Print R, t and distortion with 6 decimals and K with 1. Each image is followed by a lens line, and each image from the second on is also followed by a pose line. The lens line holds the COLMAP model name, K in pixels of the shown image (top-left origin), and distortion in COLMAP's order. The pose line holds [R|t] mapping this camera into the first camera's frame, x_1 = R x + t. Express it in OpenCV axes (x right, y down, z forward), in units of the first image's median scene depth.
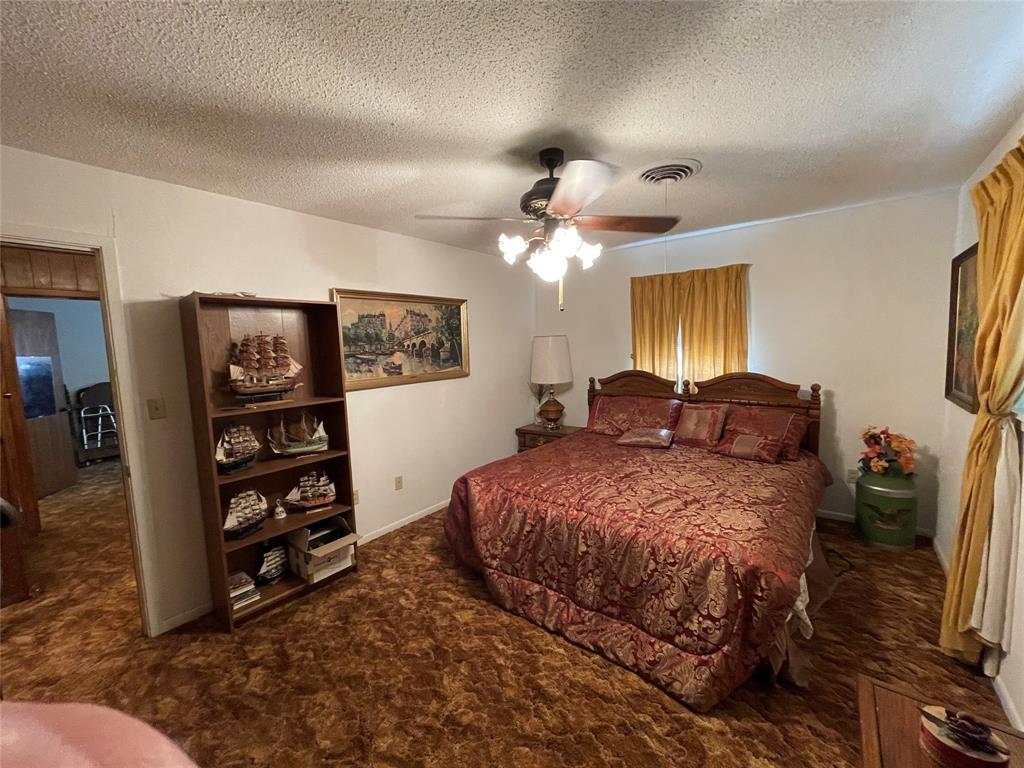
lens RADIAL K [[413.5, 0, 511.6], [0, 413.5, 386.7], [0, 0, 1]] dist [-0.002995, 0.001476]
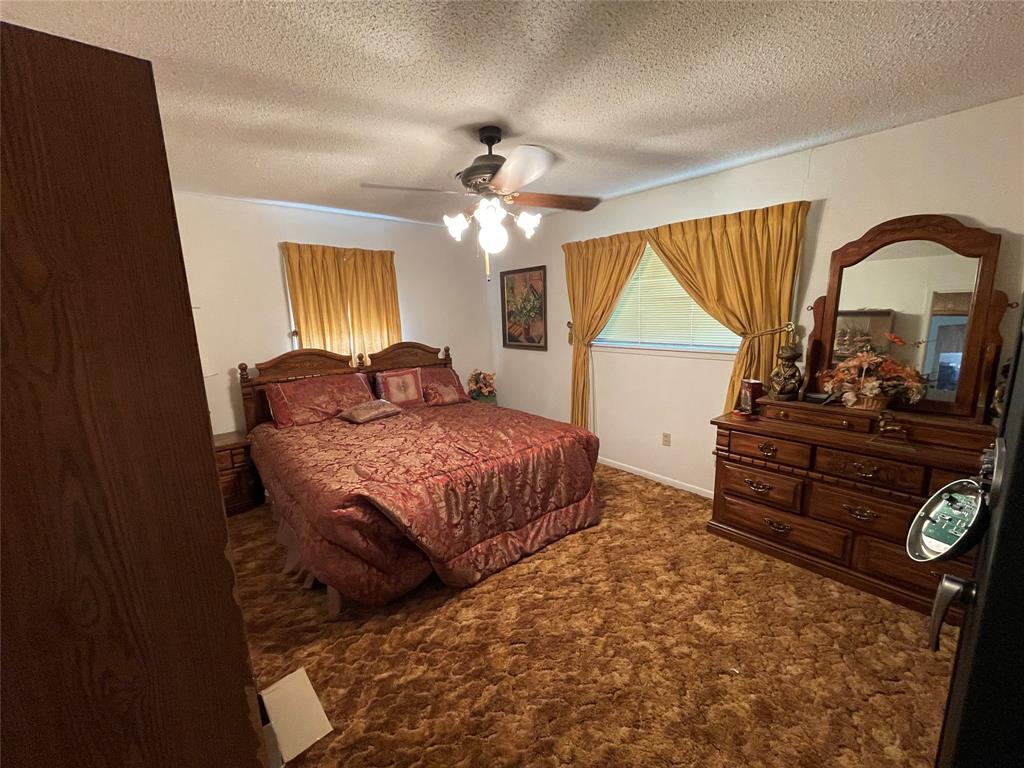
lens RADIAL K [[413.5, 0, 513.5], [0, 413.5, 385.1], [0, 0, 1]] dist [-0.002995, 0.001476]
pose [[0.185051, -0.143274, 0.972229, -0.580641], [0.113916, 0.985773, 0.123588, -0.024114], [-0.976104, 0.087882, 0.198740, 0.443935]]
